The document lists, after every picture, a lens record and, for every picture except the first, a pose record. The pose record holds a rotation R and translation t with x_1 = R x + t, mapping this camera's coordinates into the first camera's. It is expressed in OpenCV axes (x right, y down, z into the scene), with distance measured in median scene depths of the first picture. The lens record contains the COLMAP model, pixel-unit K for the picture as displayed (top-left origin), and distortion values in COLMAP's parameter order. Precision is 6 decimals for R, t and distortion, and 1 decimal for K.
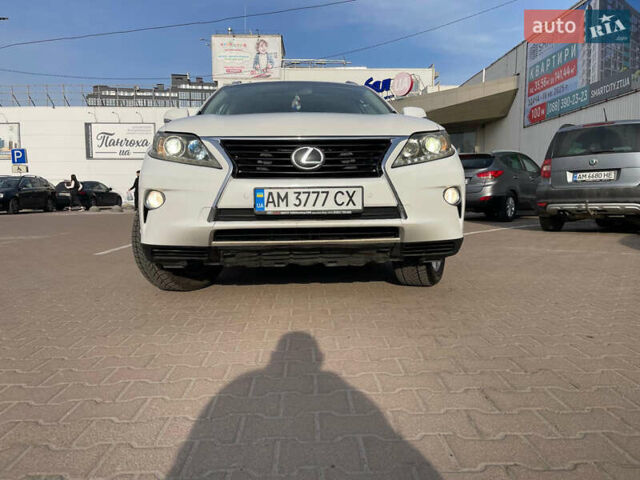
lens RADIAL K [[487.4, 0, 315.2], [0, 487.4, 241.1], [0, 0, 1]] dist [0.064987, -0.091088]
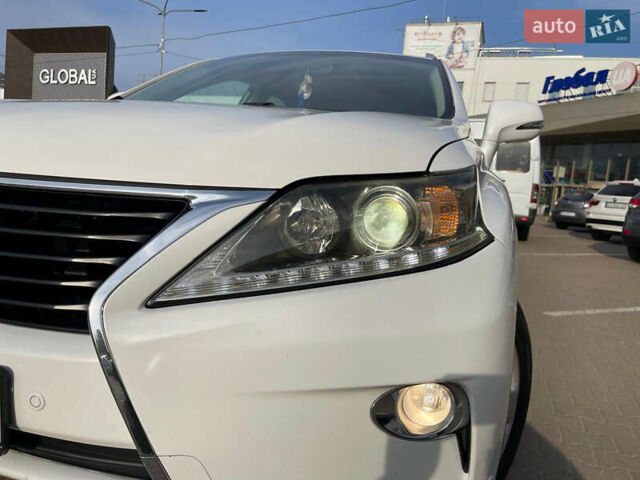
lens RADIAL K [[487.4, 0, 306.5], [0, 487.4, 229.5], [0, 0, 1]] dist [0.064987, -0.091088]
pose [[0.921862, 0.126533, -0.366278, 0.117864], [-0.128652, 0.991513, 0.018727, -0.073114], [0.365539, 0.029859, 0.930317, 0.270217]]
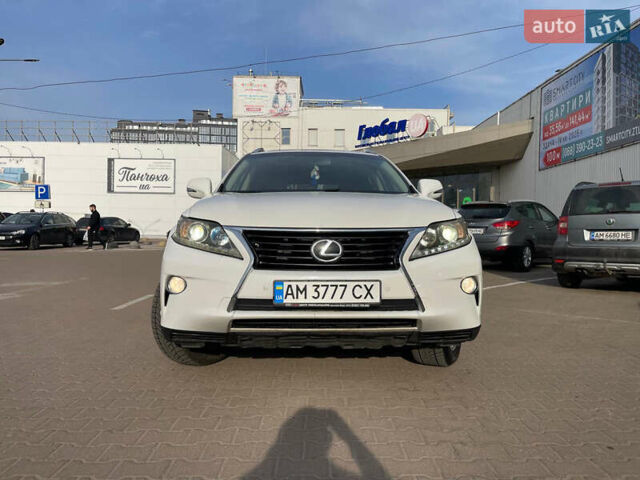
lens RADIAL K [[487.4, 0, 317.6], [0, 487.4, 236.3], [0, 0, 1]] dist [0.064987, -0.091088]
pose [[0.999513, 0.018454, -0.025146, -0.003227], [-0.020344, 0.996816, -0.077104, -0.041158], [0.023643, 0.077578, 0.996706, -0.007284]]
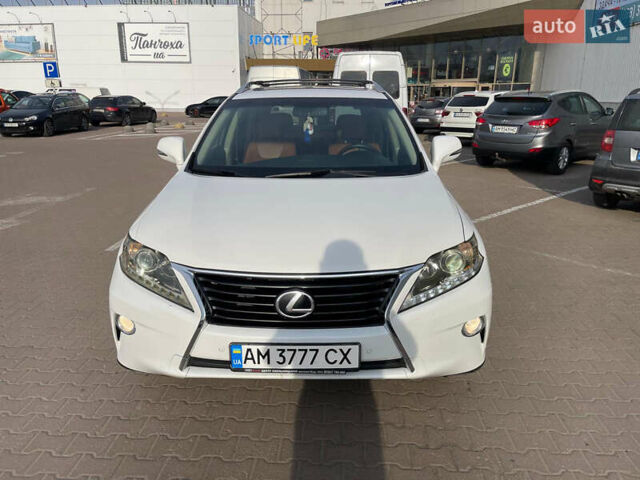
lens RADIAL K [[487.4, 0, 313.8], [0, 487.4, 237.9], [0, 0, 1]] dist [0.064987, -0.091088]
pose [[0.996249, 0.033998, -0.079576, 0.026811], [-0.017781, 0.980391, 0.196257, -0.151812], [0.084688, -0.194106, 0.977318, 0.073155]]
